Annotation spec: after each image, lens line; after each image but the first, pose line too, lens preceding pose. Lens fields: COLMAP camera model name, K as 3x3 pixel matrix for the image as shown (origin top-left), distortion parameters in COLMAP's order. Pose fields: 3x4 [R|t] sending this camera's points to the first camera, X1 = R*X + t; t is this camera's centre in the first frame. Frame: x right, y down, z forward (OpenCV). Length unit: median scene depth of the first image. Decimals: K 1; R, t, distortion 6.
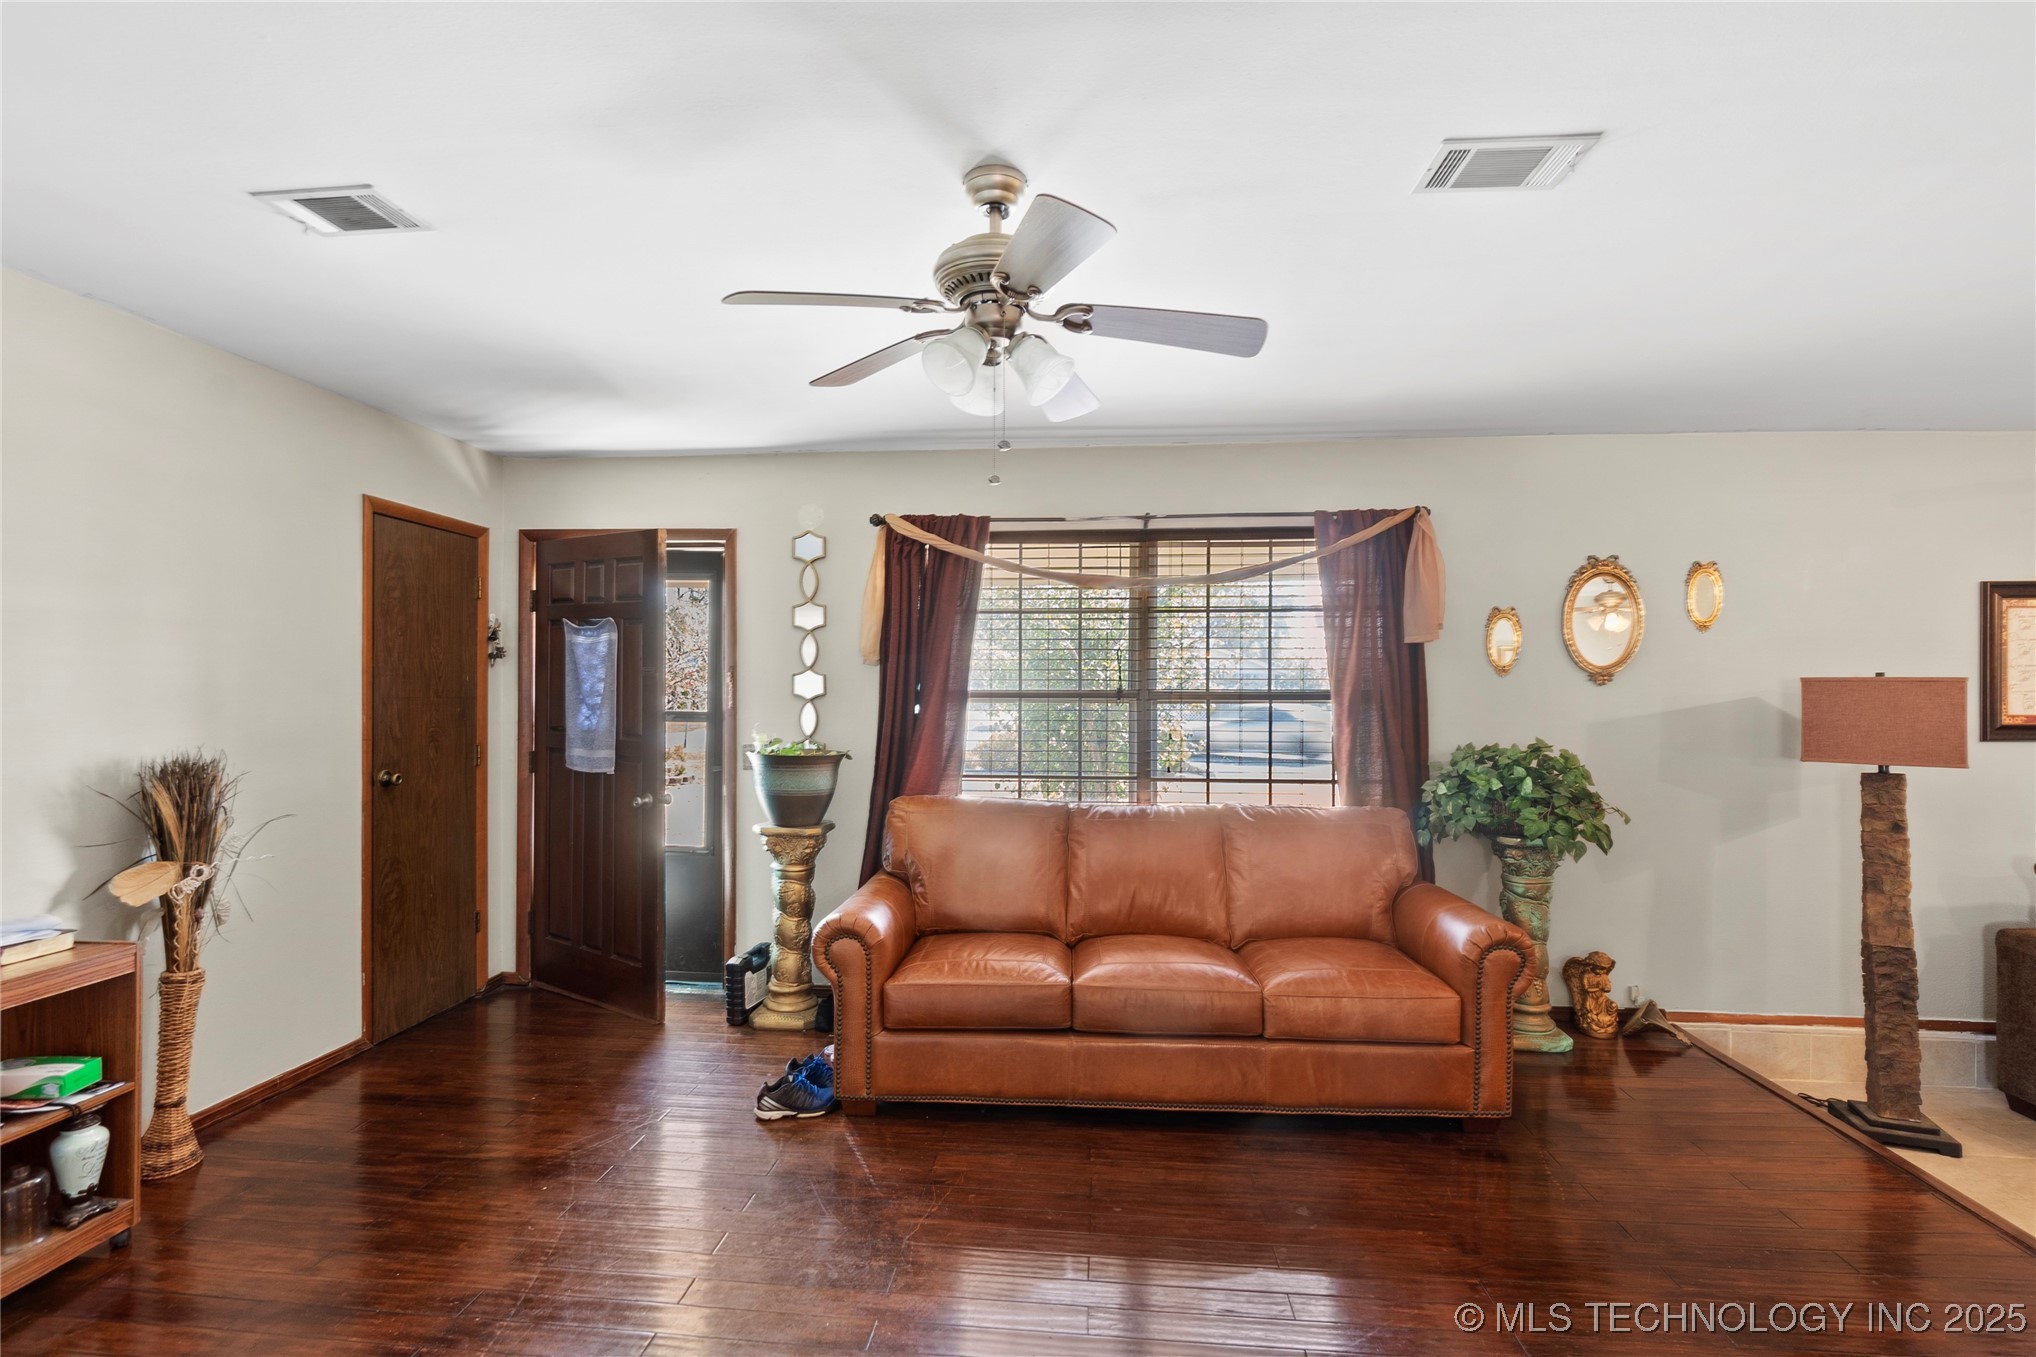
lens RADIAL K [[956.2, 0, 1002.6], [0, 956.2, 689.0], [0, 0, 1]] dist [-0.010440, 0.004405]
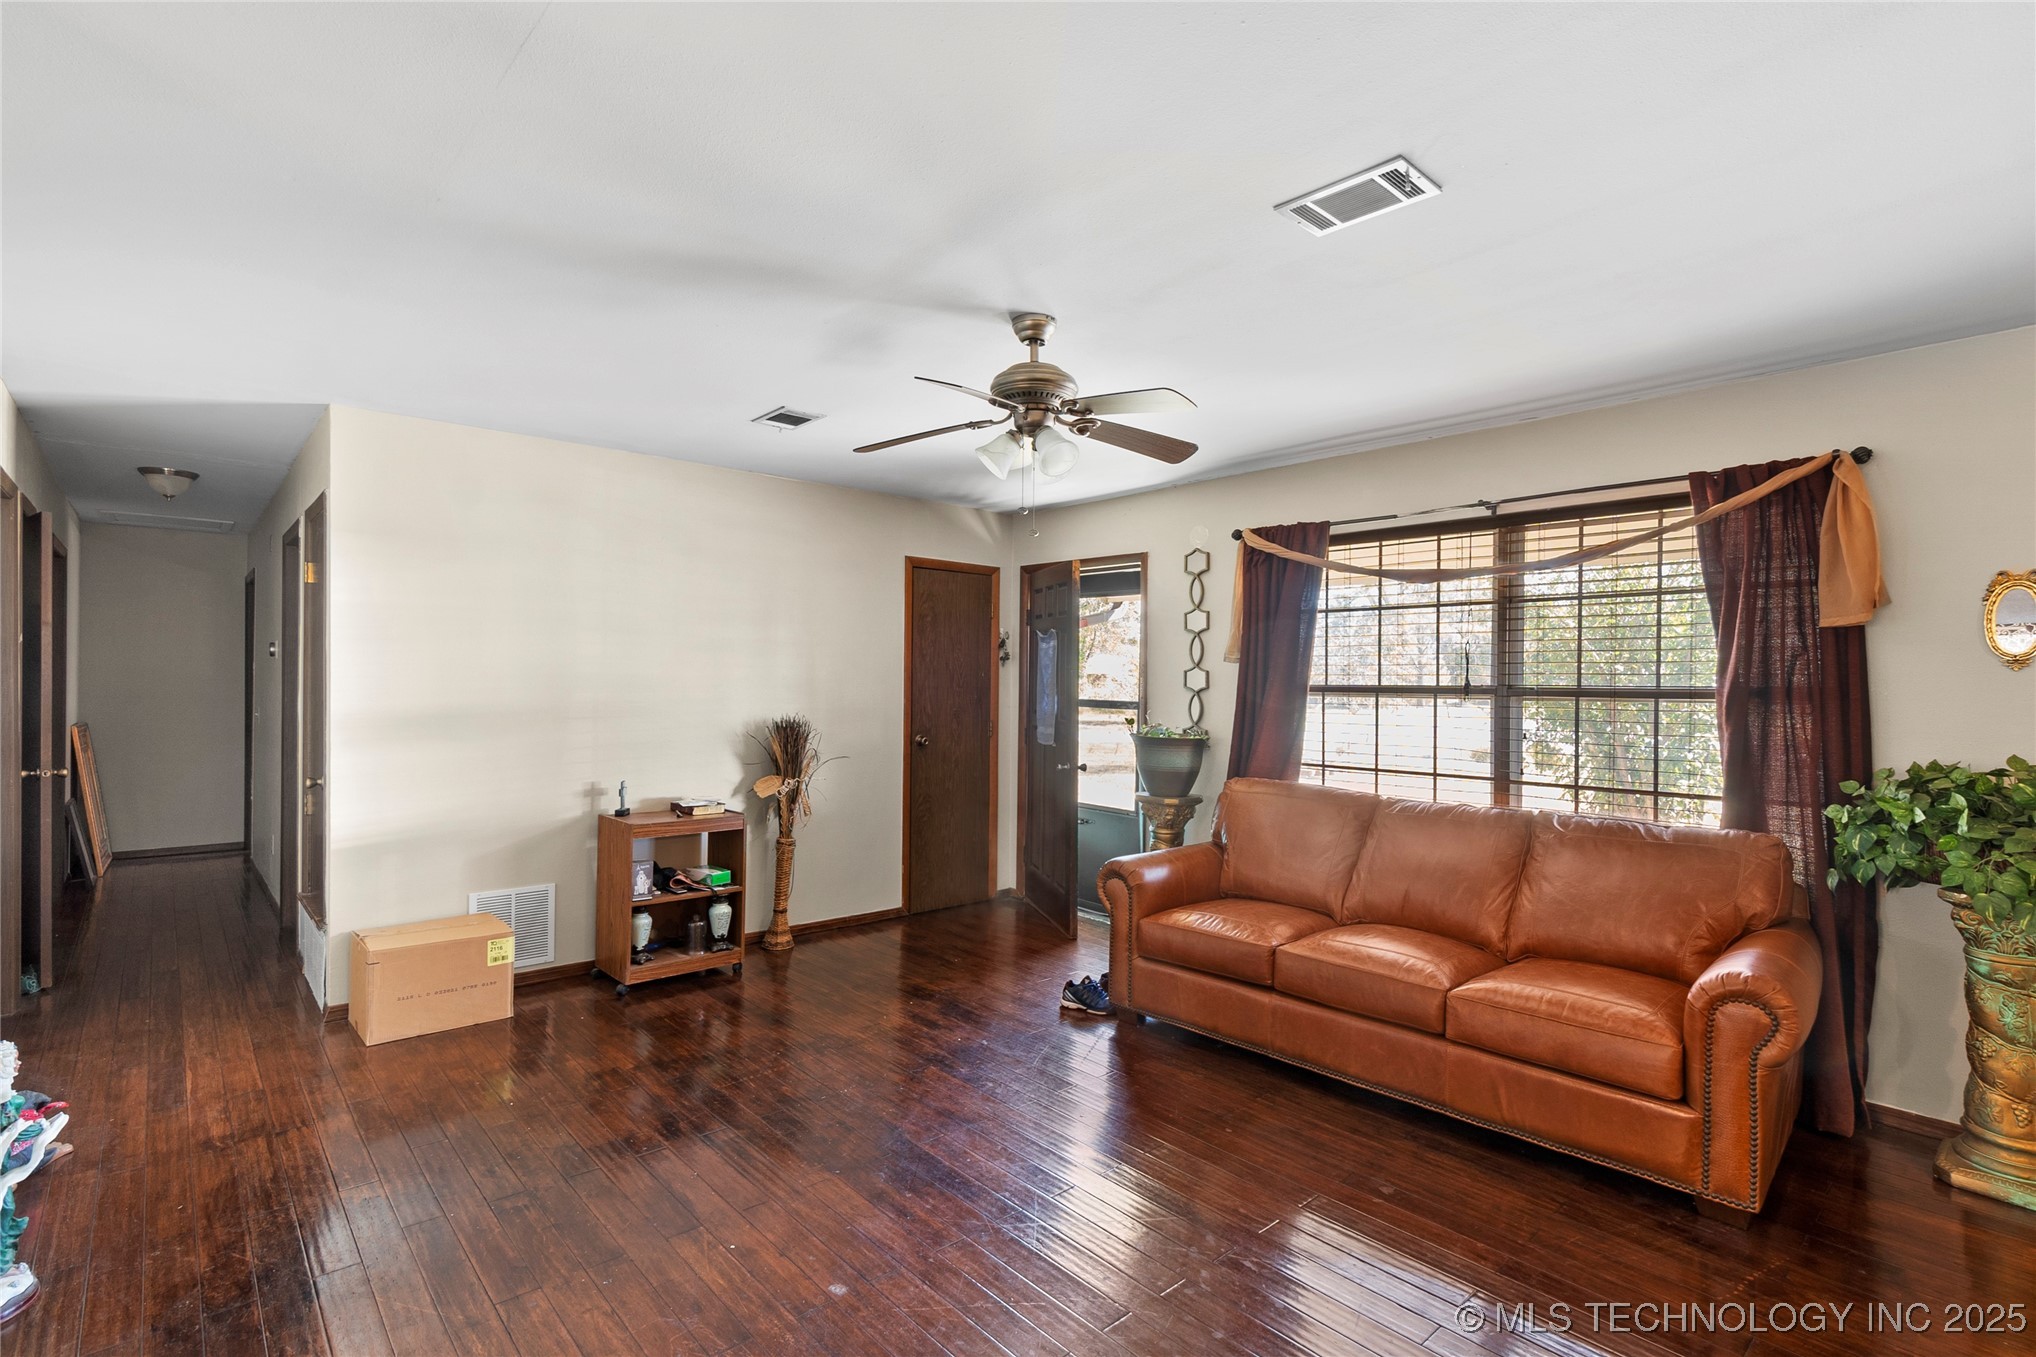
lens RADIAL K [[956.2, 0, 988.2], [0, 956.2, 675.5], [0, 0, 1]] dist [-0.010440, 0.004405]
pose [[0.724312, -0.001138, -0.689472, 0.470876], [-0.006172, 0.999948, -0.008135, 0.001920], [0.689445, 0.010148, 0.724267, -0.031164]]
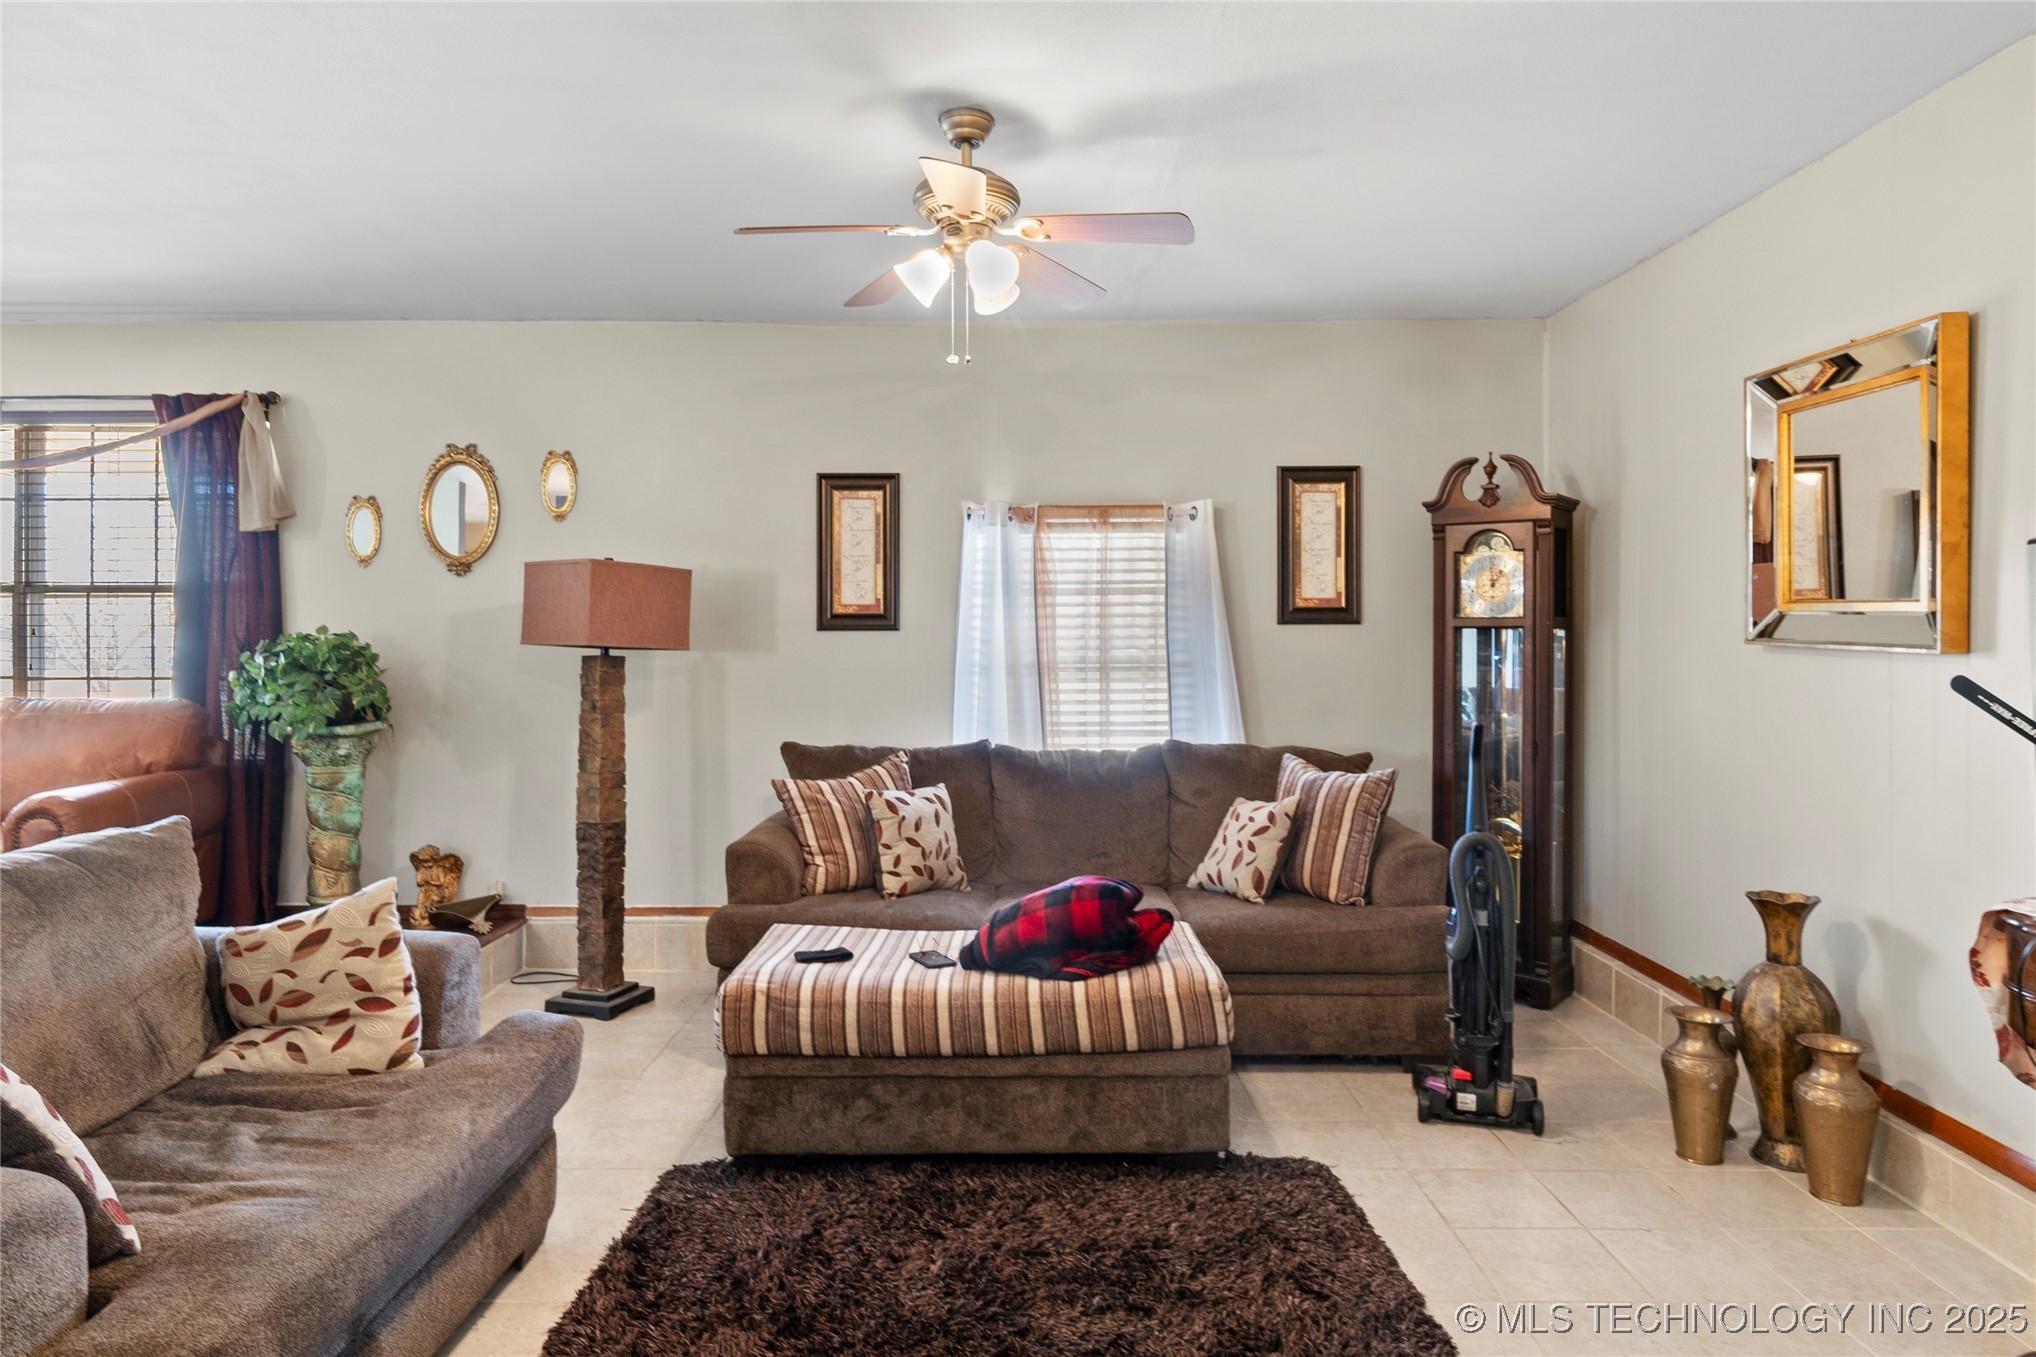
lens RADIAL K [[1213.4, 0, 1000.6], [0, 1213.4, 632.9], [0, 0, 1]] dist [0.003678, -0.003517]
pose [[0.995991, -0.002192, 0.089428, 1.105549], [0.002368, 0.999995, -0.001861, 0.060496], [-0.089424, 0.002065, 0.995992, -0.306990]]
